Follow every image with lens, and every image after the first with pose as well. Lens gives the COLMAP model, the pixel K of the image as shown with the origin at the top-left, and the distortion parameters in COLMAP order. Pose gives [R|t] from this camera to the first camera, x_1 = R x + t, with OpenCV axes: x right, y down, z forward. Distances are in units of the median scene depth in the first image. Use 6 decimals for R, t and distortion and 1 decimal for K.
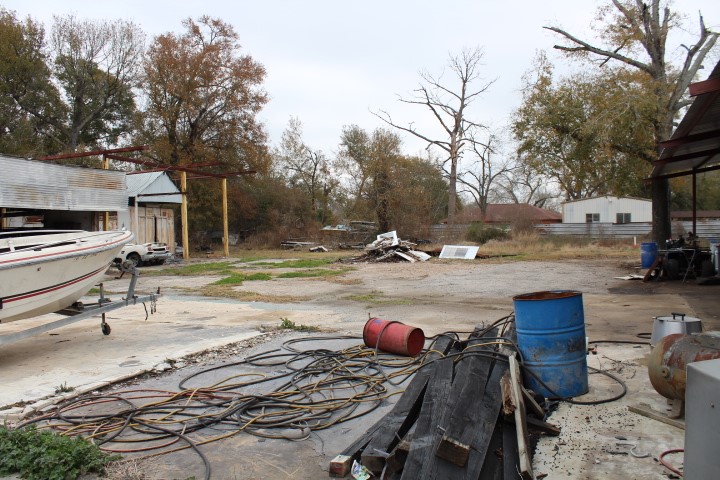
lens RADIAL K [[601.5, 0, 358.0], [0, 601.5, 244.1], [0, 0, 1]] dist [-0.171410, 0.152721]
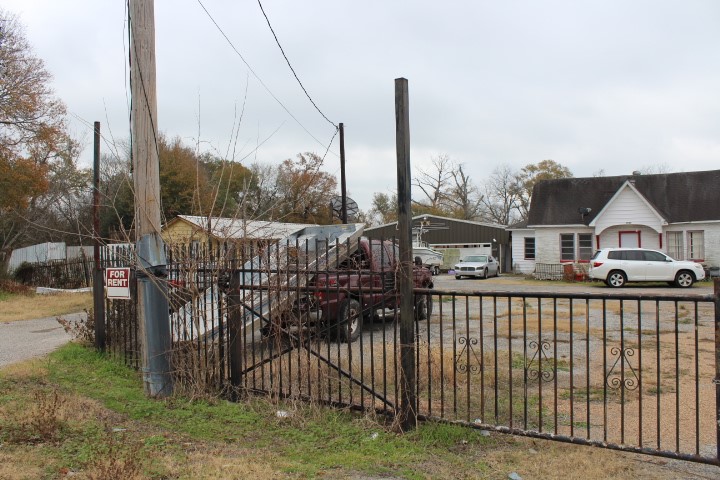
lens RADIAL K [[601.5, 0, 358.0], [0, 601.5, 244.1], [0, 0, 1]] dist [-0.171410, 0.152721]
pose [[0.998467, -0.003553, -0.055233, 0.027945], [0.001483, 0.999296, -0.037485, 0.015611], [0.055327, 0.037345, 0.997770, -0.844694]]
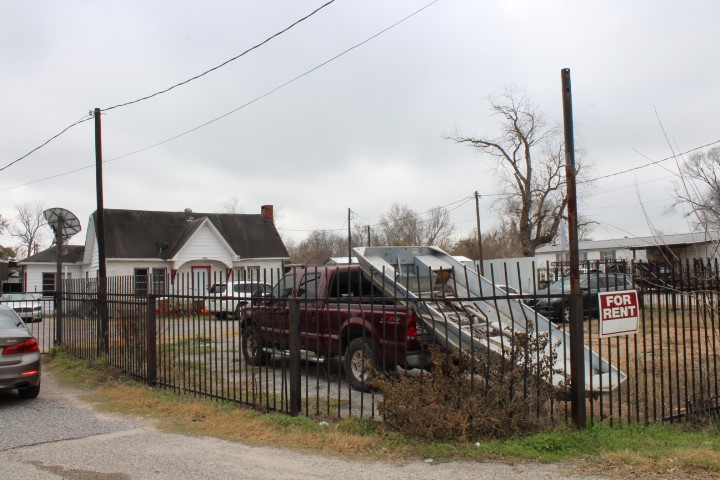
lens RADIAL K [[592.3, 0, 360.0], [0, 592.3, 240.0], [0, 0, 1]] dist [-0.176054, 0.141852]
pose [[0.509078, 0.048050, 0.859378, -0.125269], [0.048243, 0.995278, -0.084227, 0.013707], [-0.859367, 0.084337, 0.504356, -0.730204]]
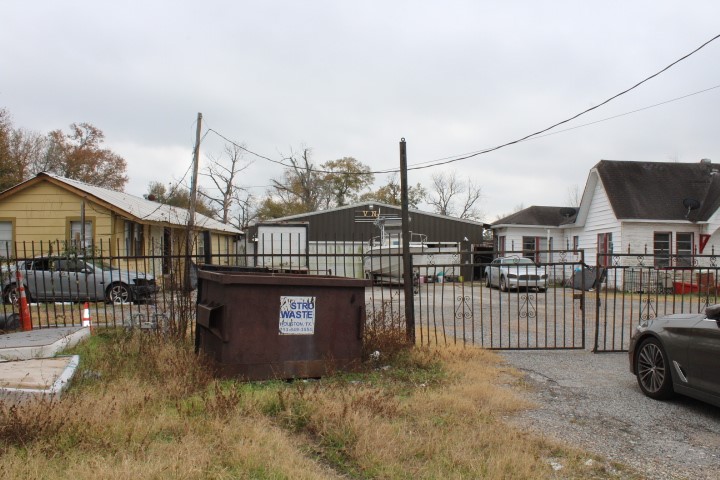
lens RADIAL K [[601.5, 0, 358.0], [0, 601.5, 244.1], [0, 0, 1]] dist [-0.171410, 0.152721]
pose [[0.919418, 0.021667, 0.392684, -0.140533], [-0.006031, 0.999141, -0.041008, 0.012806], [-0.393235, 0.035335, 0.918759, -0.615419]]
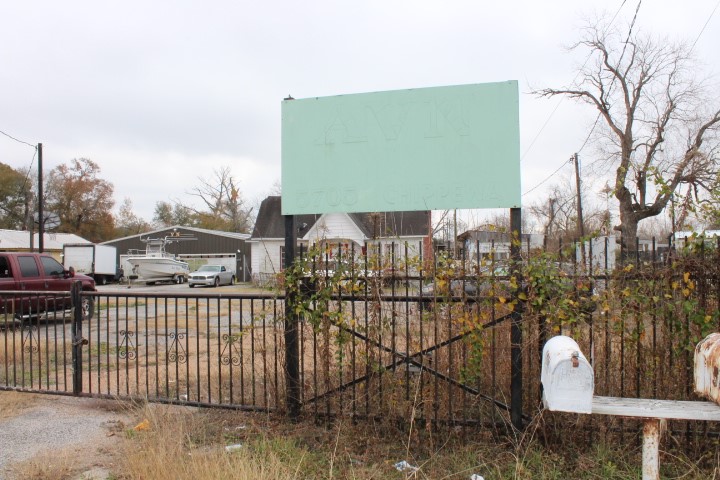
lens RADIAL K [[601.5, 0, 358.0], [0, 601.5, 244.1], [0, 0, 1]] dist [-0.171410, 0.152721]
pose [[0.962768, 0.005138, 0.270280, 0.086051], [0.009036, 0.998649, -0.051171, 0.016126], [-0.270178, 0.051708, 0.961421, -0.896545]]
